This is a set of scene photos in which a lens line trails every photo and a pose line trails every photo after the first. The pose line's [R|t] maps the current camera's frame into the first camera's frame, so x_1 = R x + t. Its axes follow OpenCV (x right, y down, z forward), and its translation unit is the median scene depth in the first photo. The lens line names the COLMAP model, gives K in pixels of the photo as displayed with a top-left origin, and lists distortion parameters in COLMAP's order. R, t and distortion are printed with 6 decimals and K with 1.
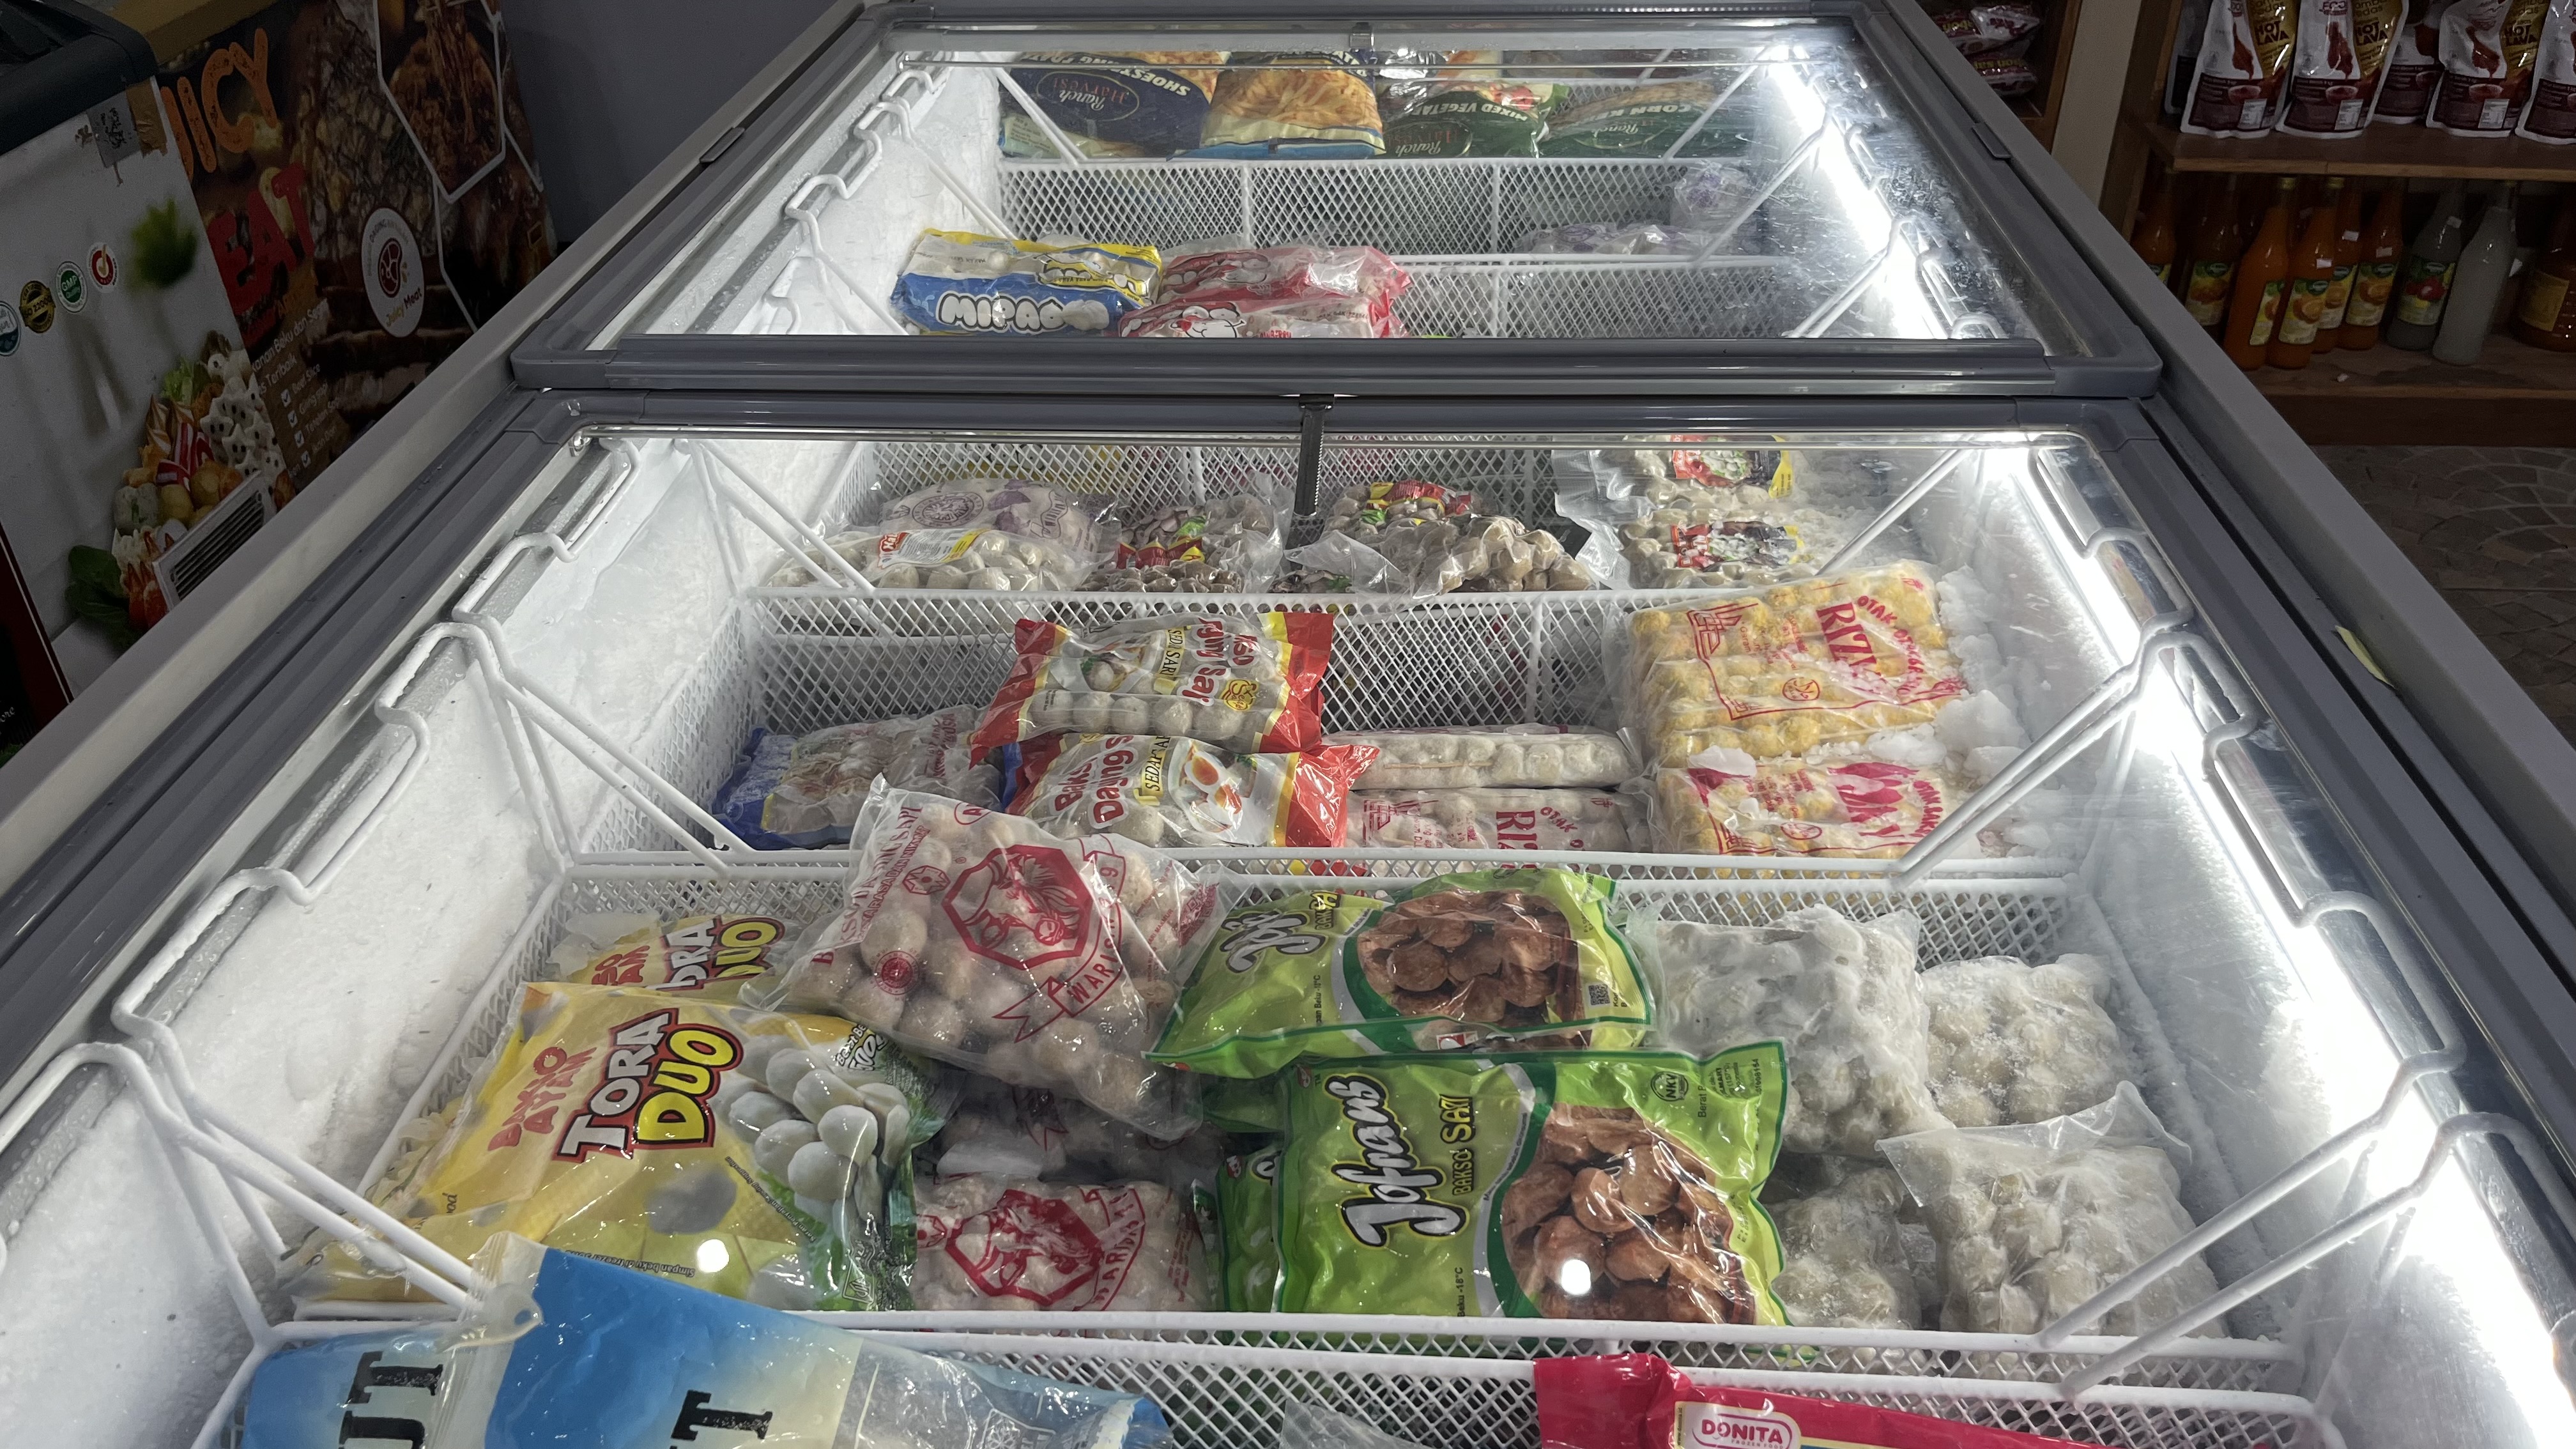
lens RADIAL K [[1968.4, 0, 1287.3], [0, 1968.4, 726.5], [0, 0, 1]] dist [0.046309, -0.071736]
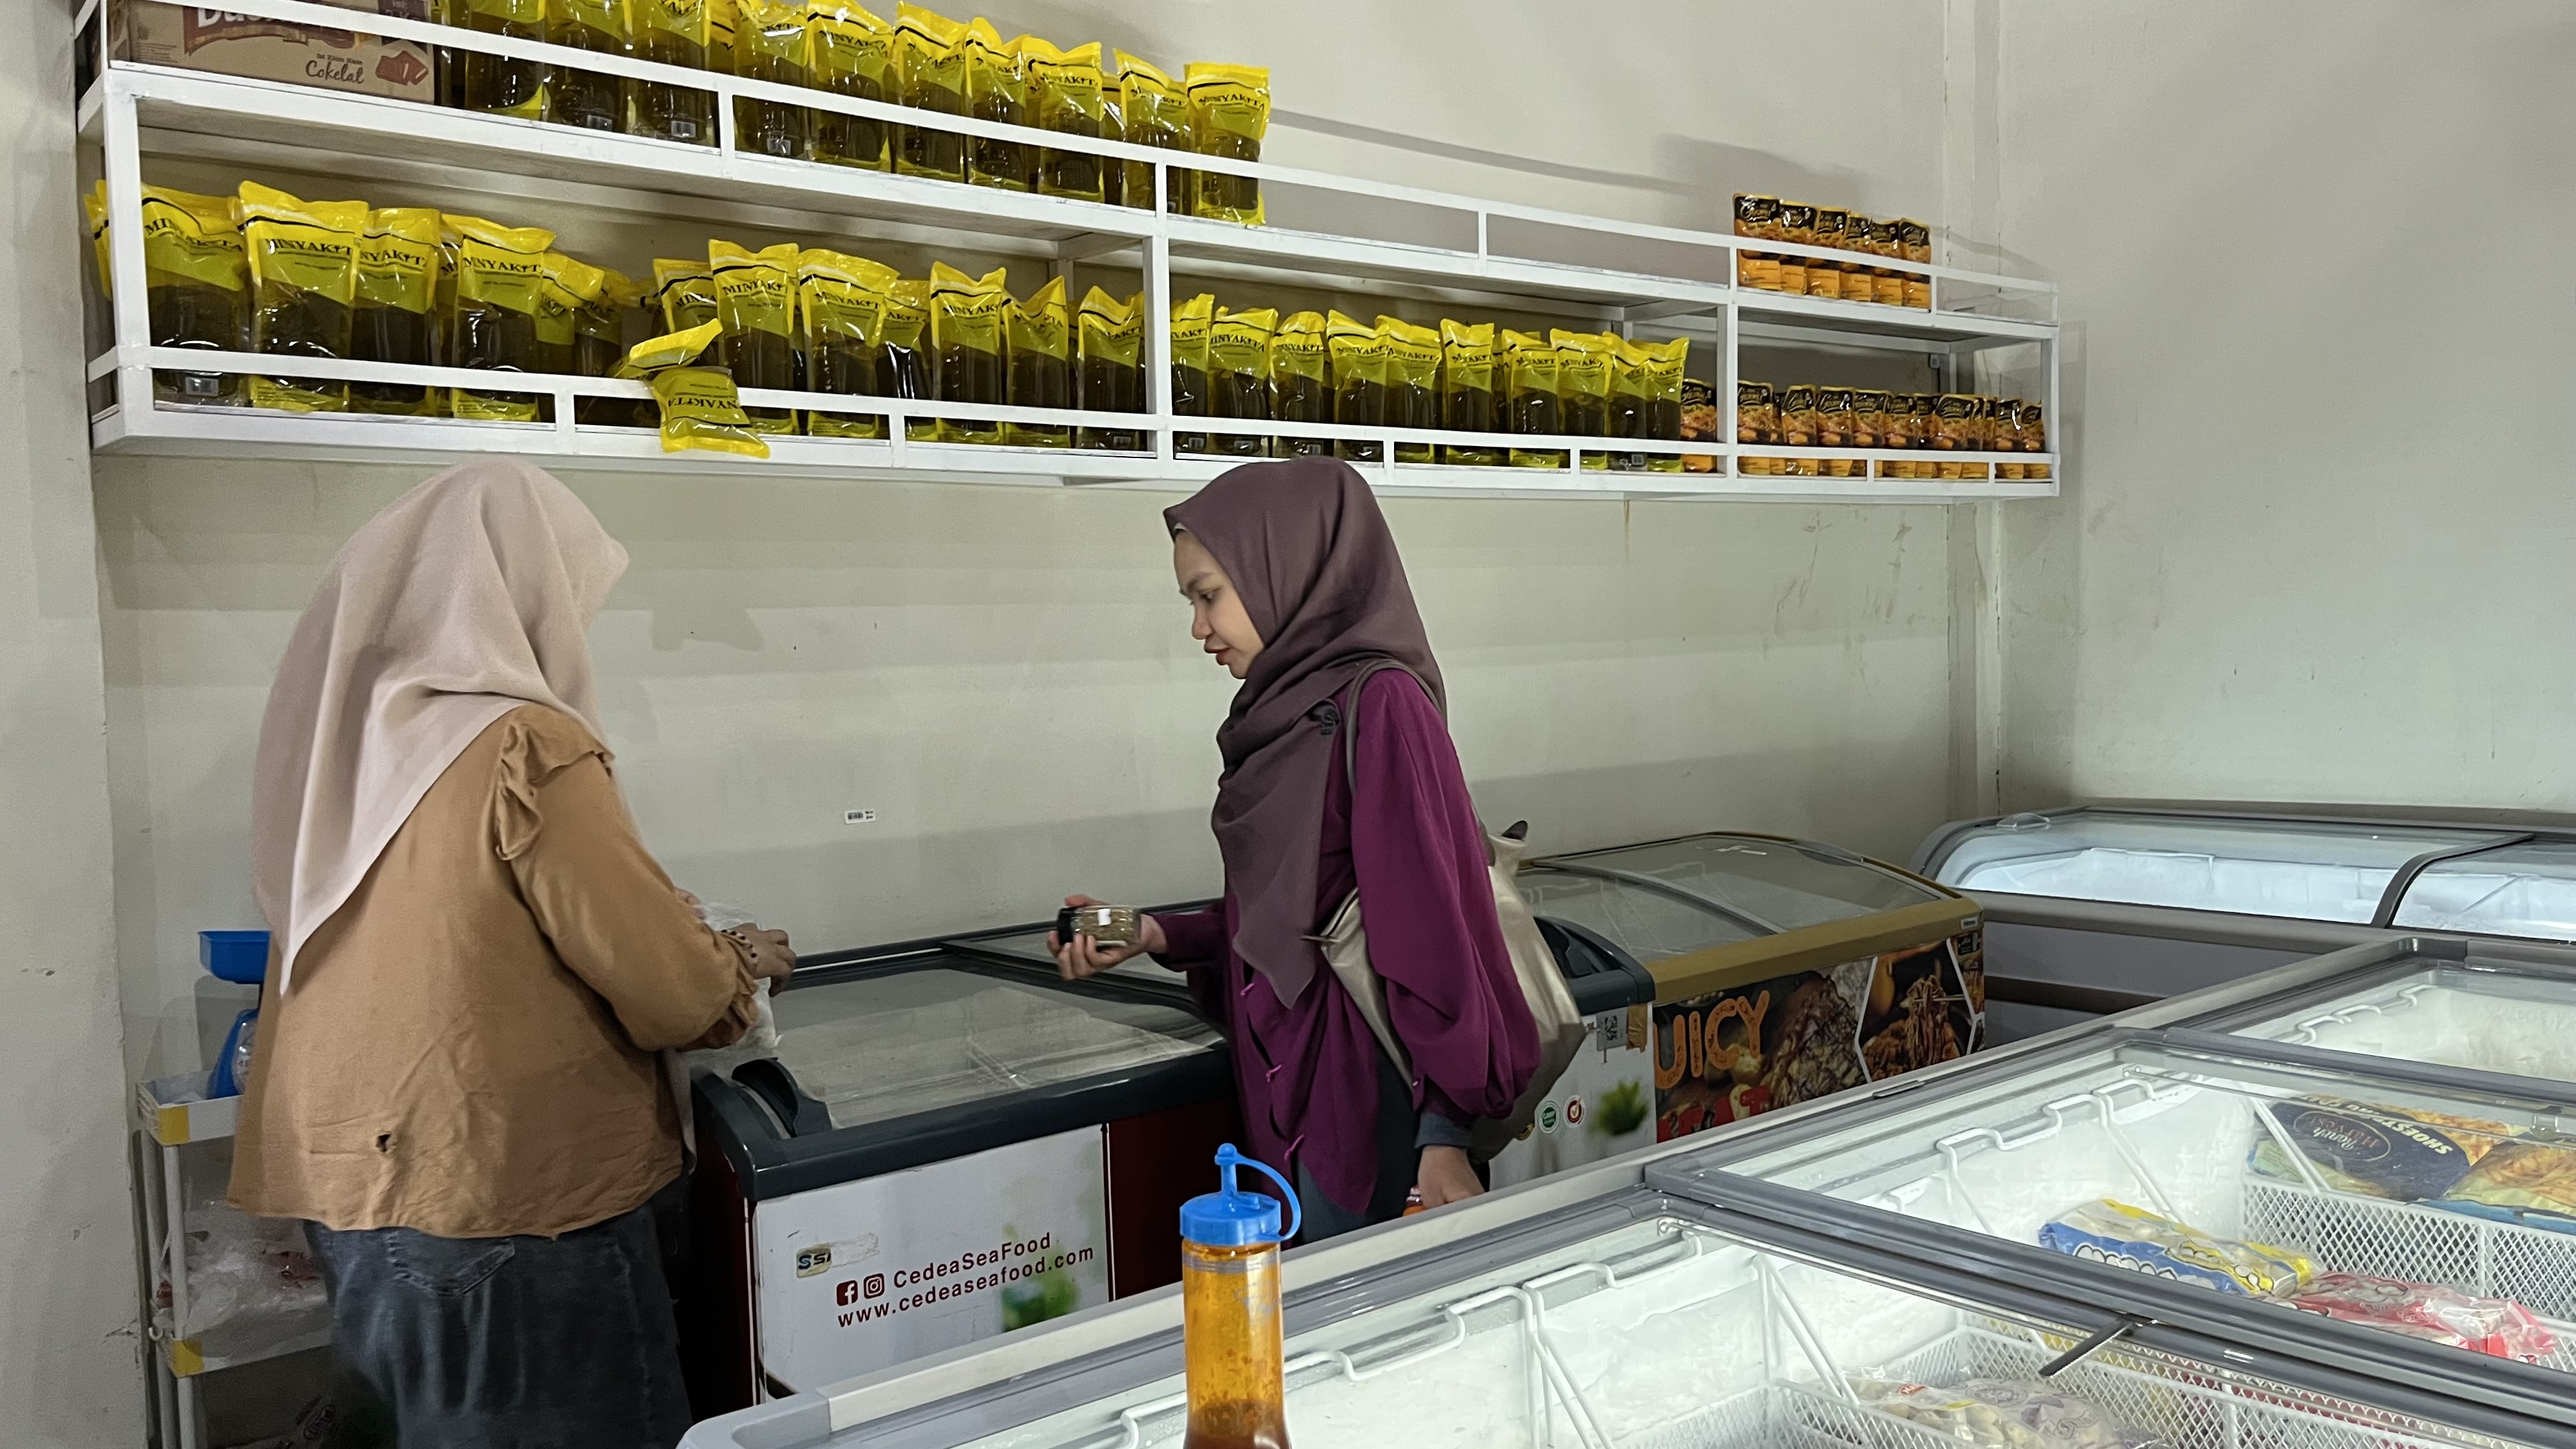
lens RADIAL K [[1968.4, 0, 1275.5], [0, 1968.4, 732.0], [0, 0, 1]] dist [0.046309, -0.071736]
pose [[0.677657, 0.037958, -0.734398, 0.232958], [-0.384579, 0.869509, -0.309925, 0.048419], [0.626802, 0.492457, 0.603826, -0.132602]]
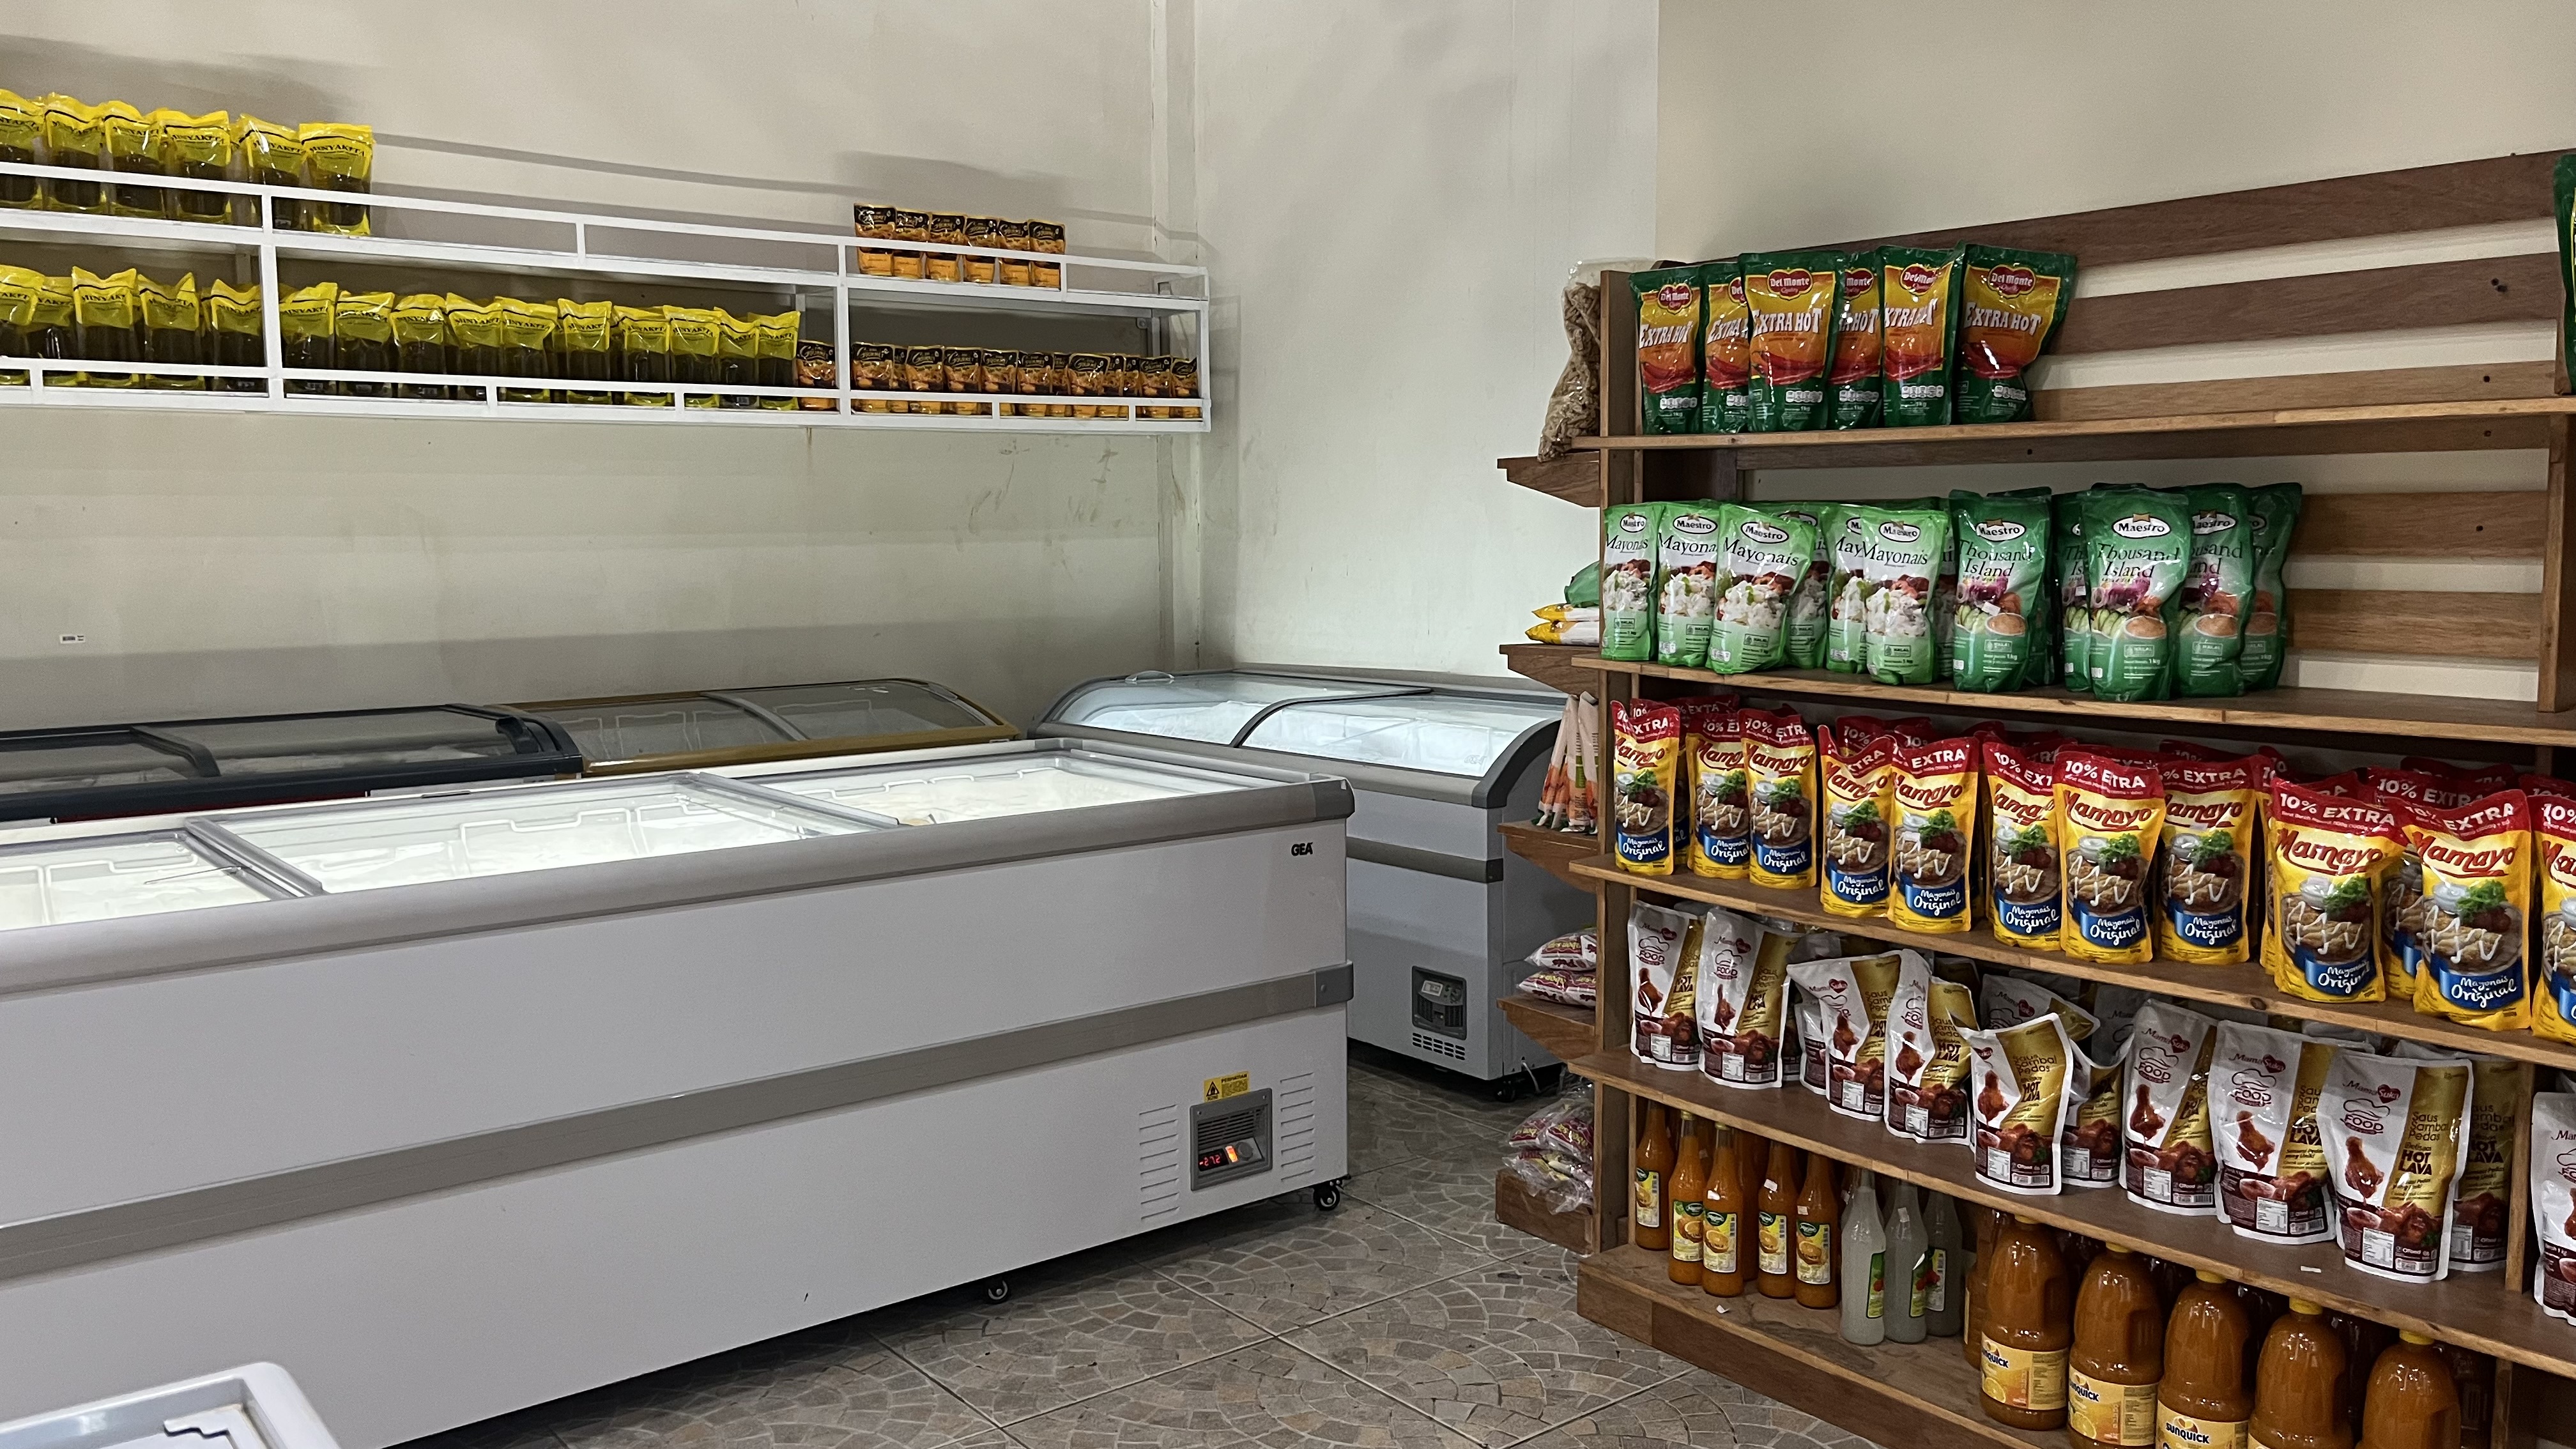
lens RADIAL K [[1968.4, 0, 1298.2], [0, 1968.4, 737.8], [0, 0, 1]] dist [0.046309, -0.071736]
pose [[0.671573, 0.094321, -0.734911, 1.185965], [-0.406087, 0.876482, -0.258598, -0.083001], [0.619744, 0.472105, 0.626924, 0.056827]]
